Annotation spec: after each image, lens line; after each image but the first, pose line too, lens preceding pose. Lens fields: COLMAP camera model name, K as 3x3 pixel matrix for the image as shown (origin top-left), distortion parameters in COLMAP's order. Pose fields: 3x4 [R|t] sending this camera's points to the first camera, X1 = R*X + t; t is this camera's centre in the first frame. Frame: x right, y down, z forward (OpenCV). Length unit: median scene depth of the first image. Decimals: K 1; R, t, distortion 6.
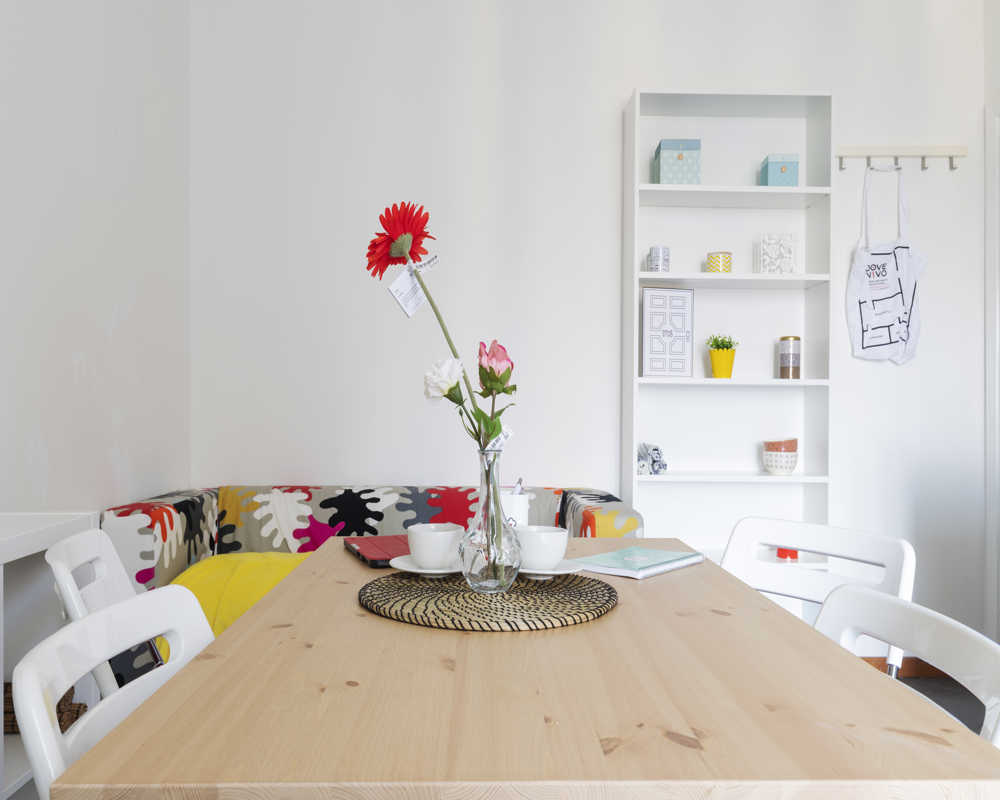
lens RADIAL K [[851.5, 0, 497.0], [0, 851.5, 405.6], [0, 0, 1]] dist [0.008877, 0.003724]
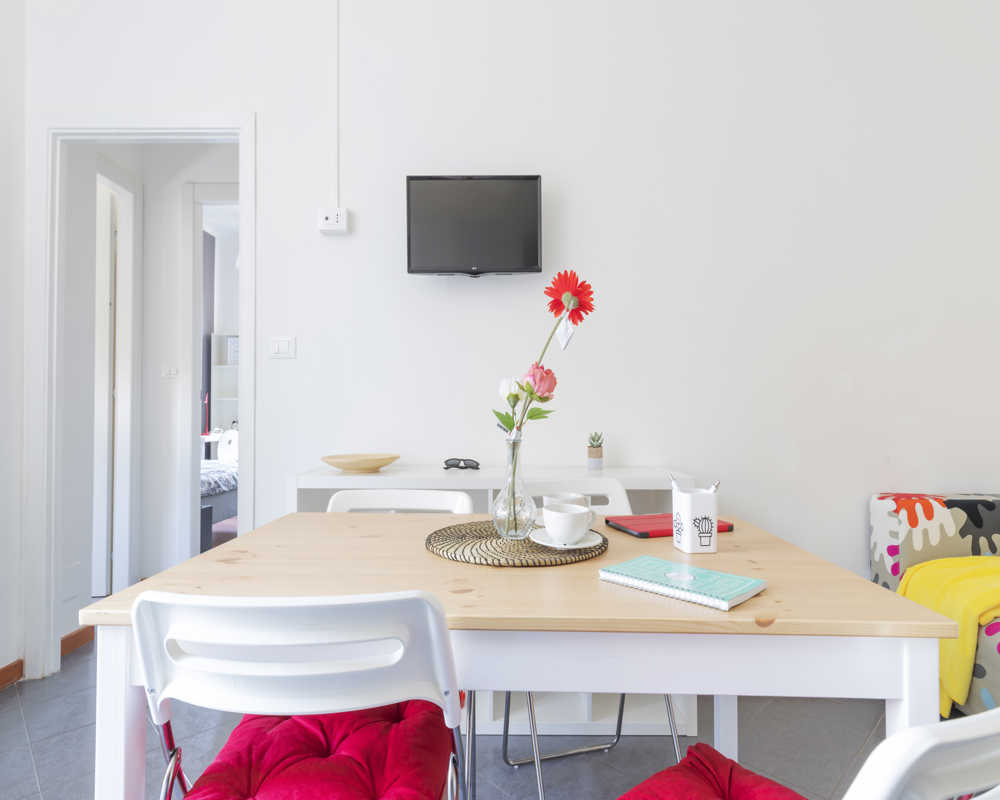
lens RADIAL K [[555.0, 0, 493.5], [0, 555.0, 403.4], [0, 0, 1]] dist [0.004489, 0.001074]
pose [[-0.031346, -0.020795, -0.999292, 0.330343], [-0.004106, 0.999778, -0.020676, 0.003573], [0.999500, 0.003455, -0.031424, 0.348684]]
